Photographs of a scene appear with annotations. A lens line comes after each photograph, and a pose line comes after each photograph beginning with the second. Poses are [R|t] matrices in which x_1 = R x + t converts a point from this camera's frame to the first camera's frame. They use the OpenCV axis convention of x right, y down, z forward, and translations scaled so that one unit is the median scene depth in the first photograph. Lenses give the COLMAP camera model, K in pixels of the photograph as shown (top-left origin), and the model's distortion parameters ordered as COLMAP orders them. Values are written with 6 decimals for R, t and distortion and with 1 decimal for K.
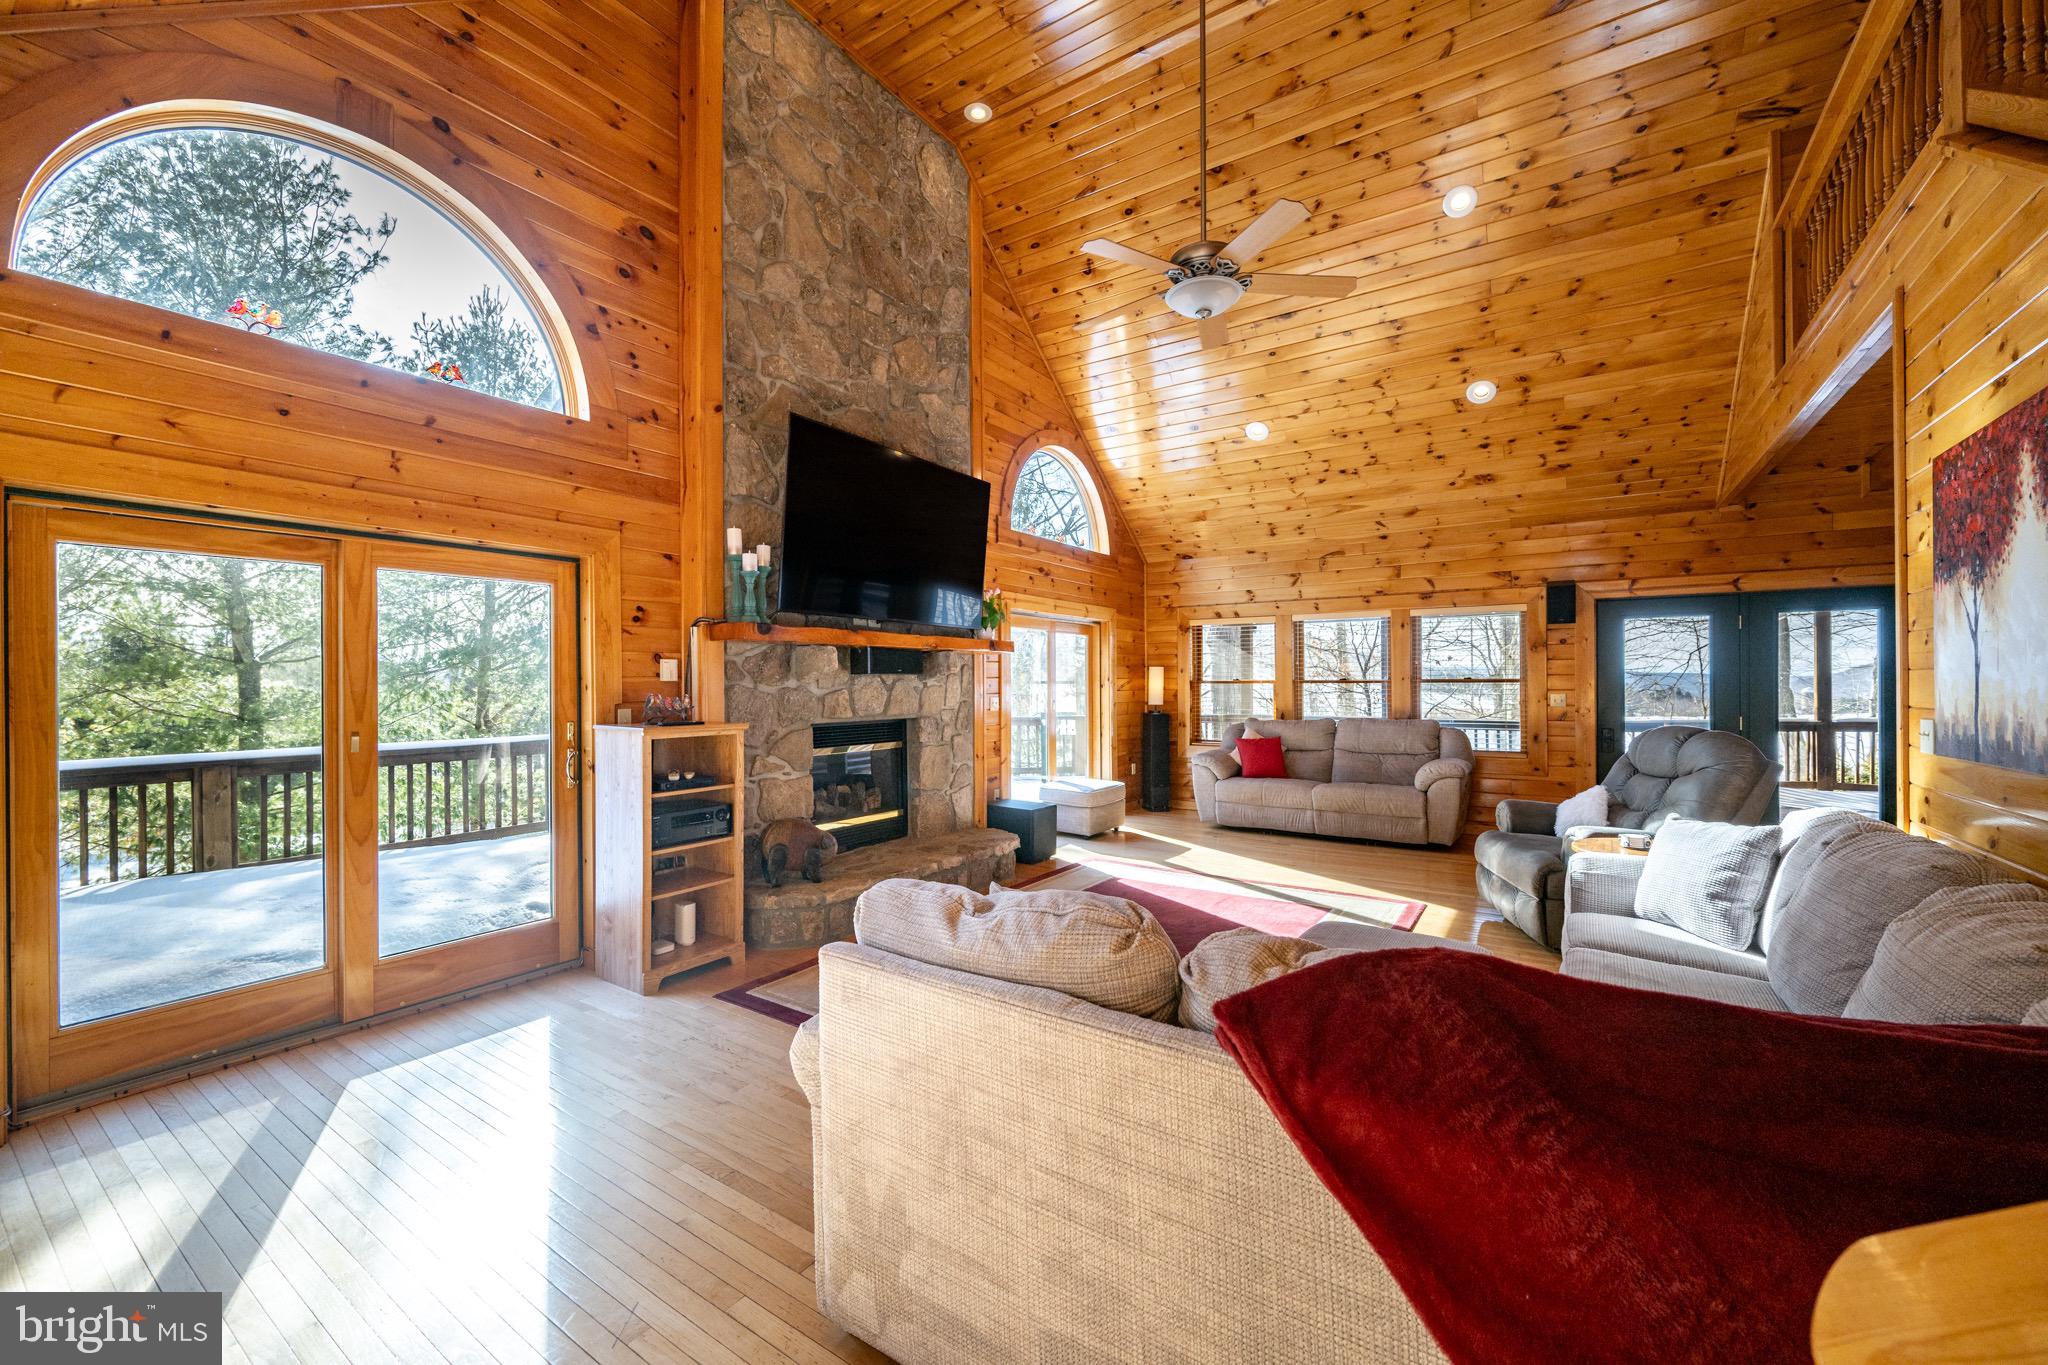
lens RADIAL K [[835.0, 0, 1020.3], [0, 835.0, 675.1], [0, 0, 1]] dist [-0.001593, 0.001096]
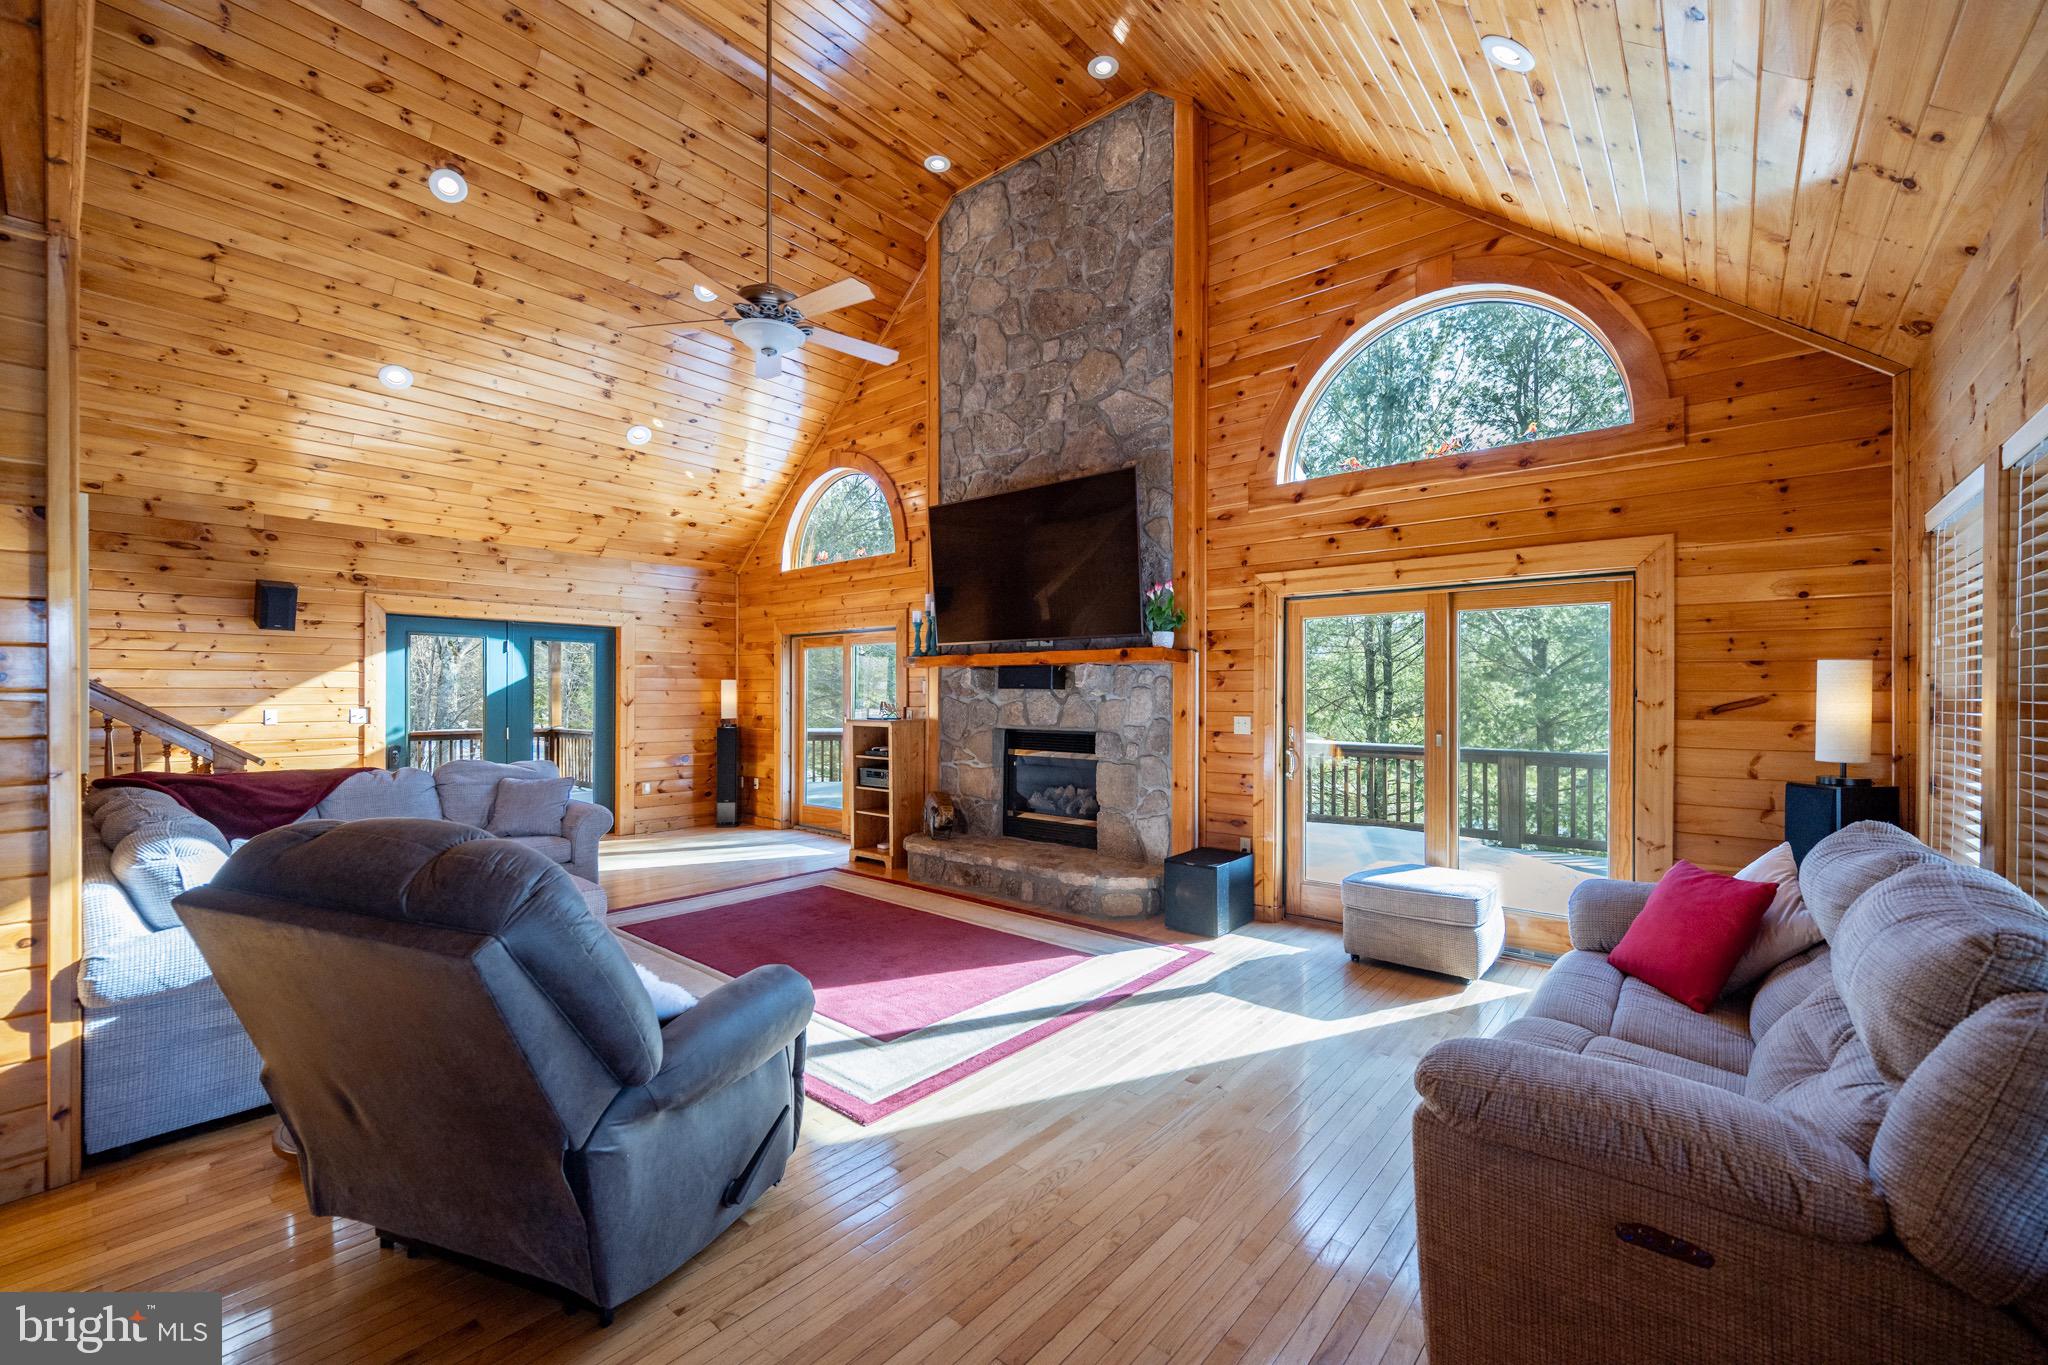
lens RADIAL K [[835.0, 0, 1008.0], [0, 835.0, 694.2], [0, 0, 1]] dist [-0.001593, 0.001096]
pose [[-0.133584, 0.007201, -0.991011, 1.490960], [0.012678, 0.999904, 0.005557, -0.000207], [0.990956, -0.011822, -0.133663, 1.744387]]
